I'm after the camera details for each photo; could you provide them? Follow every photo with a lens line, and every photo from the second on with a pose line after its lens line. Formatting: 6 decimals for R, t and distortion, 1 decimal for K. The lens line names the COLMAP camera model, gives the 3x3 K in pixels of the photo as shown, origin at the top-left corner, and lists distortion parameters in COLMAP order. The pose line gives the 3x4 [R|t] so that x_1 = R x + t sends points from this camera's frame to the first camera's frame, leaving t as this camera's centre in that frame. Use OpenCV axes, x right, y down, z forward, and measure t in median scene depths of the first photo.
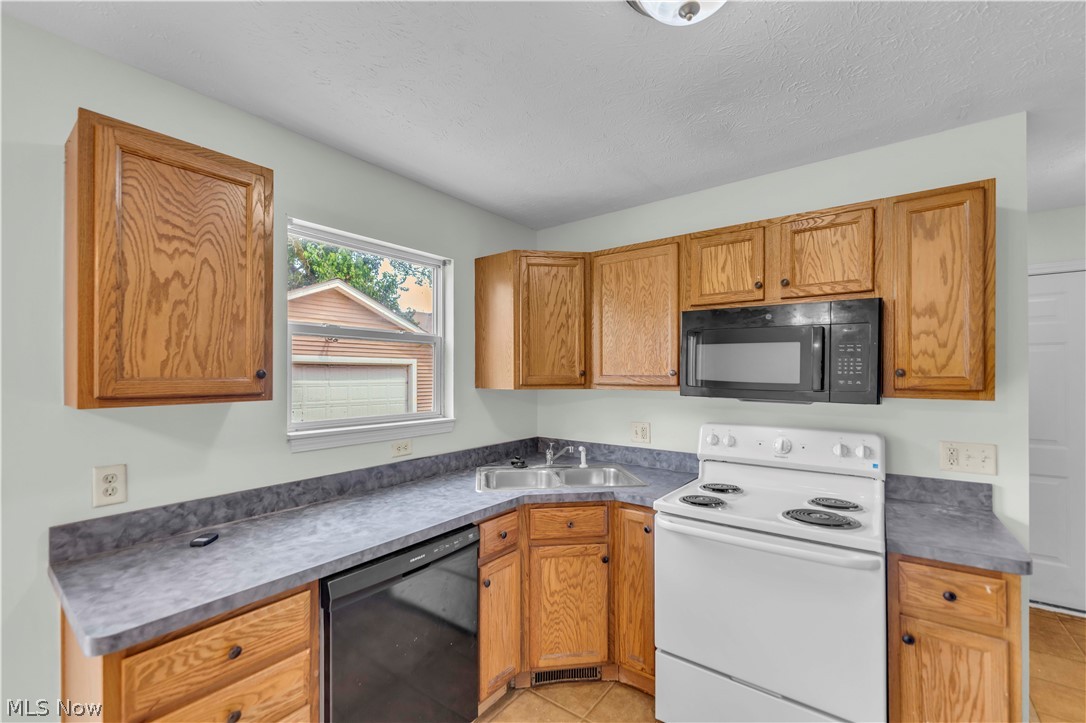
lens RADIAL K [[449.1, 0, 537.4], [0, 449.1, 364.5], [0, 0, 1]] dist [-0.000169, -0.000008]
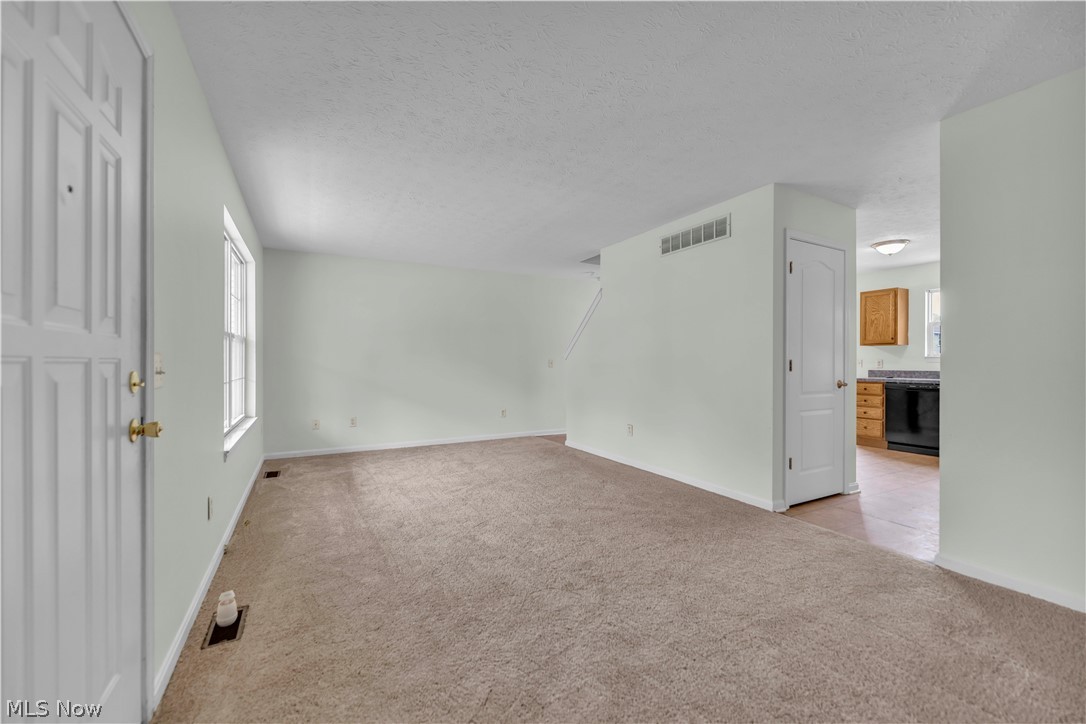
lens RADIAL K [[449.1, 0, 537.4], [0, 449.1, 365.0], [0, 0, 1]] dist [-0.000169, -0.000008]
pose [[-0.422566, 0.001107, -0.906332, 5.126668], [0.015327, 0.999865, -0.005925, 0.274526], [0.906203, -0.016395, -0.422525, -0.261943]]
